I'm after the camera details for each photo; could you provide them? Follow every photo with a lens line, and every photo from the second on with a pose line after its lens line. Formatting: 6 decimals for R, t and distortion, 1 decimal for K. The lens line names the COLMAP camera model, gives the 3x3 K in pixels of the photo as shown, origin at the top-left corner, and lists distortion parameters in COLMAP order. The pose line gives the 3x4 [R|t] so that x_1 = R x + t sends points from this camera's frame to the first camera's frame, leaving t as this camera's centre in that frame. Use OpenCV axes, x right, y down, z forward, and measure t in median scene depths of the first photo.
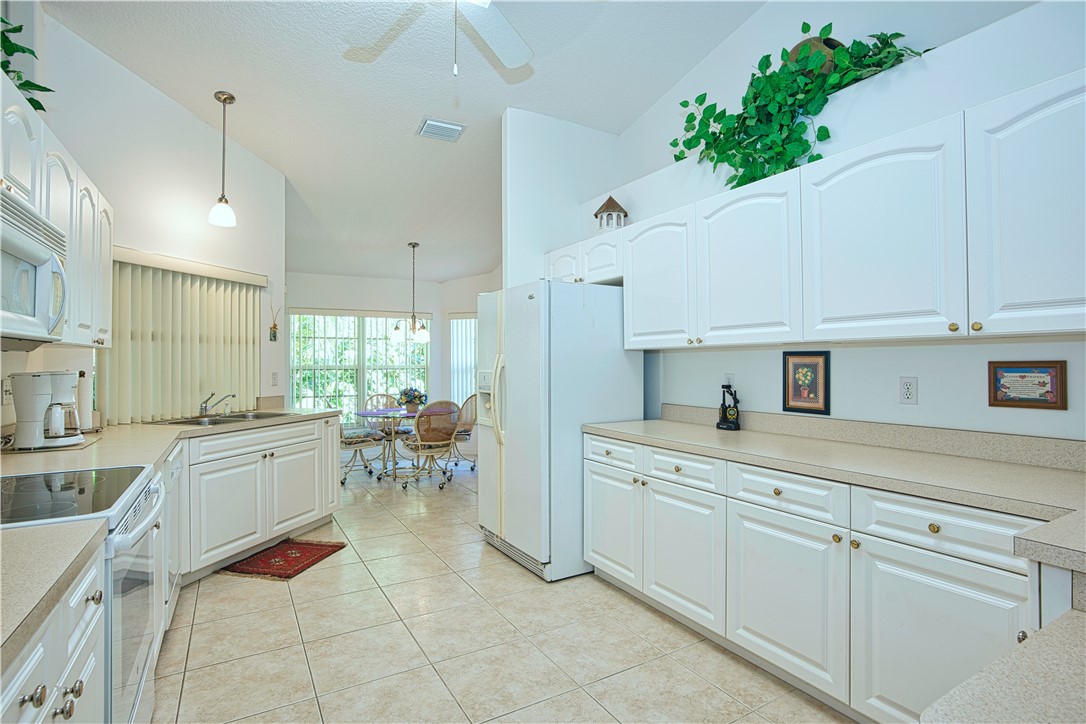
lens RADIAL K [[540.8, 0, 544.1], [0, 540.8, 357.9], [0, 0, 1]] dist [-0.063704, 0.032883]
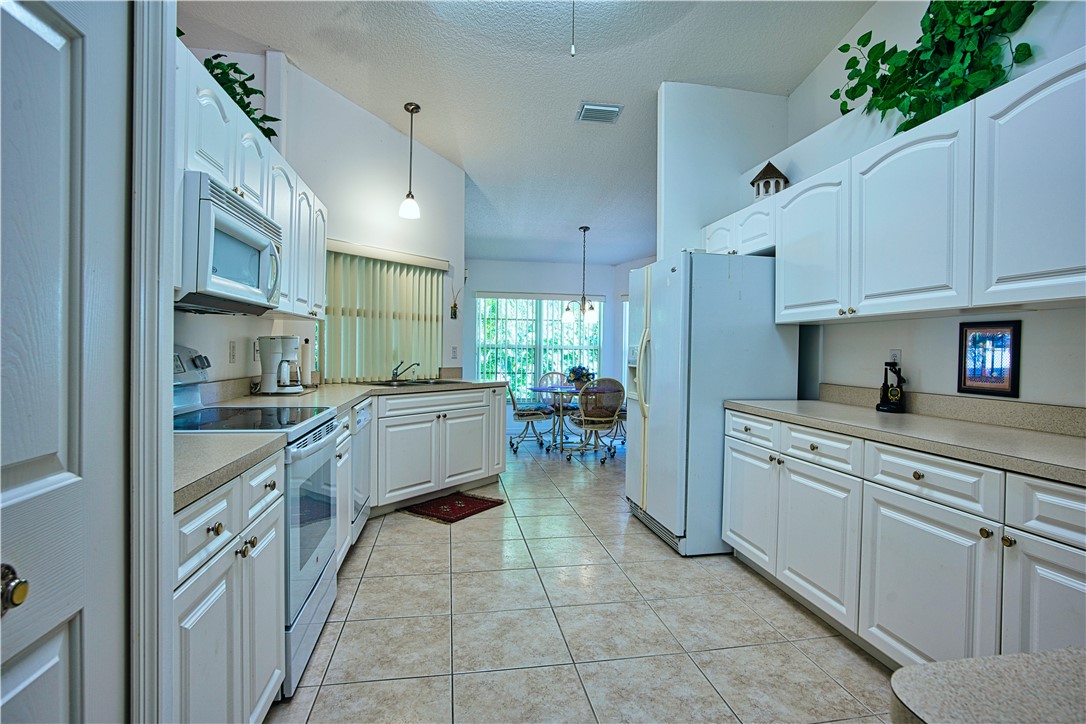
lens RADIAL K [[540.8, 0, 544.1], [0, 540.8, 357.9], [0, 0, 1]] dist [-0.063704, 0.032883]
pose [[0.938043, 0.022565, -0.345785, 0.106957], [-0.015078, 0.999590, 0.024326, 0.031115], [0.346192, -0.017605, 0.937999, -0.016838]]
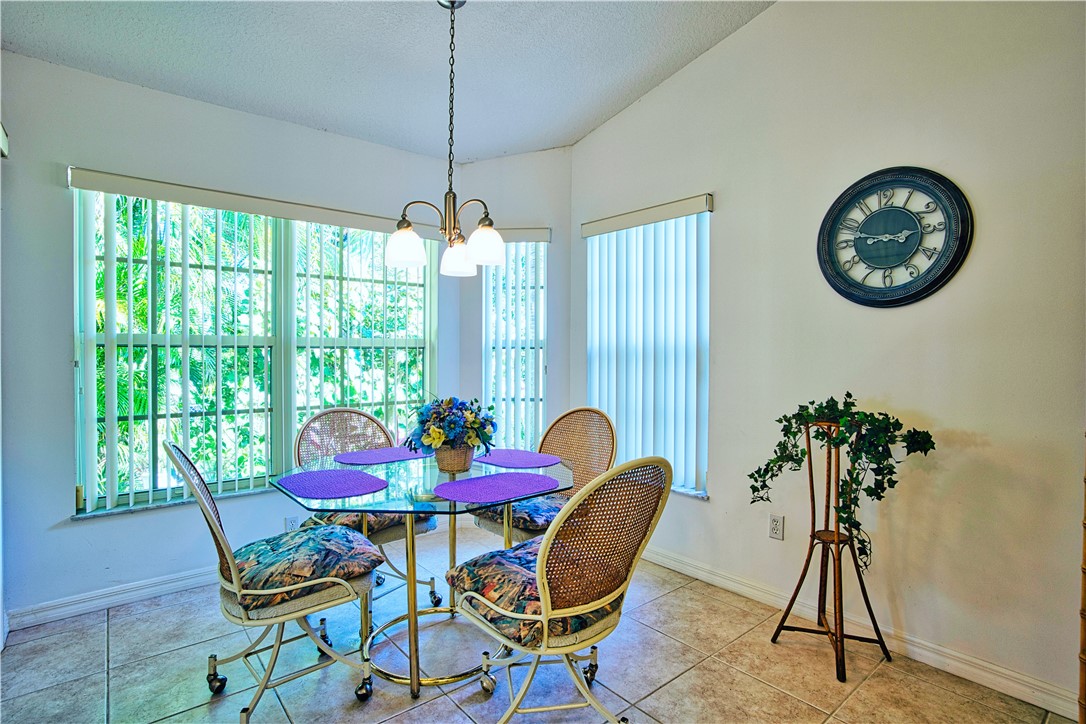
lens RADIAL K [[540.8, 0, 544.1], [0, 540.8, 357.9], [0, 0, 1]] dist [-0.063704, 0.032883]
pose [[0.986014, 0.006209, 0.166549, -0.513897], [-0.010009, 0.999708, 0.021985, 0.045792], [-0.166364, -0.023344, 0.985788, 1.375102]]
